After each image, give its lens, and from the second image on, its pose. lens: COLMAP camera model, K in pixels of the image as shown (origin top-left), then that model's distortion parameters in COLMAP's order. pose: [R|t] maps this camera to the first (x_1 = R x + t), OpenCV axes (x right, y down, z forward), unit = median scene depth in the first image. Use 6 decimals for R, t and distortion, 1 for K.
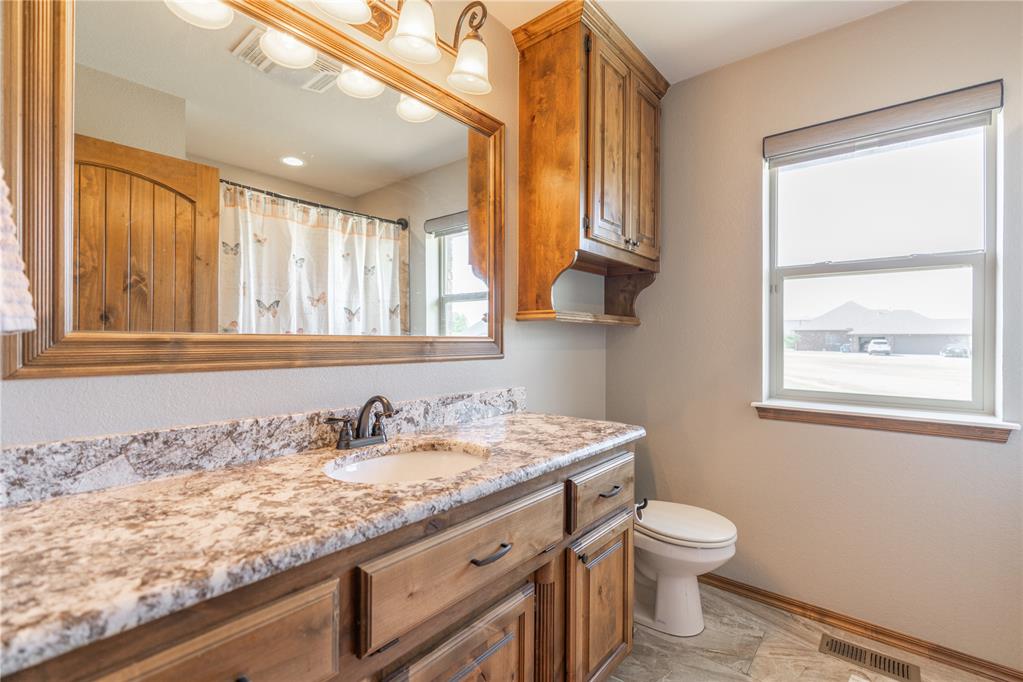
lens RADIAL K [[467.7, 0, 513.4], [0, 467.7, 335.1], [0, 0, 1]] dist [-0.000864, 0.000739]
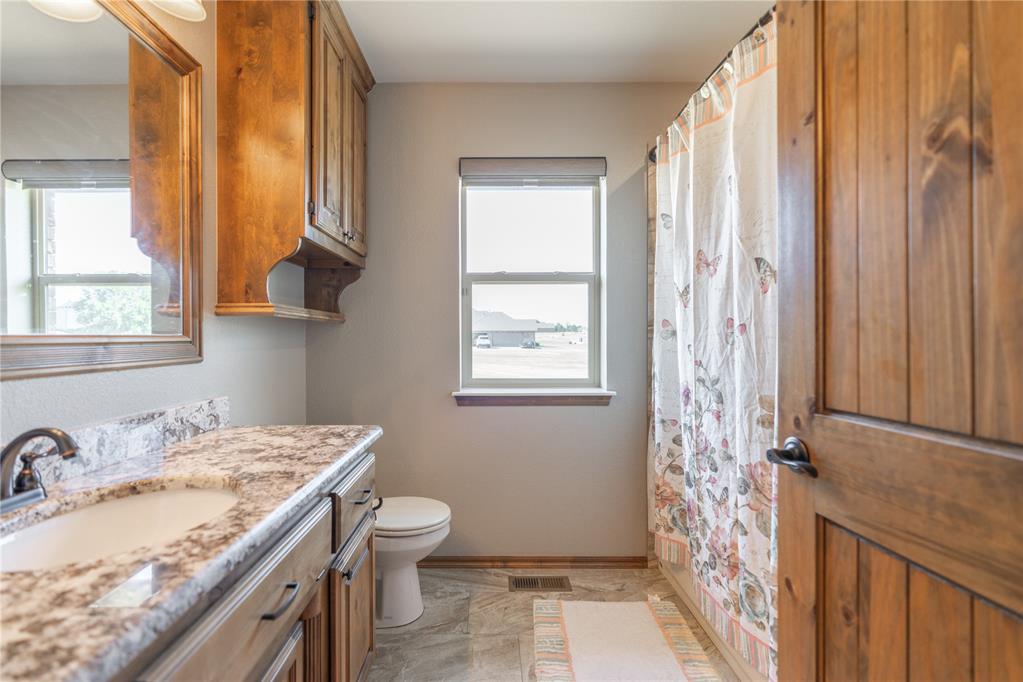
lens RADIAL K [[472.0, 0, 509.2], [0, 472.0, 333.0], [0, 0, 1]] dist [0.001065, 0.001411]
pose [[0.769415, -0.002973, 0.638742, -0.130455], [0.001683, 0.999995, 0.002627, -0.001000], [-0.638747, -0.000947, 0.769417, 0.053175]]
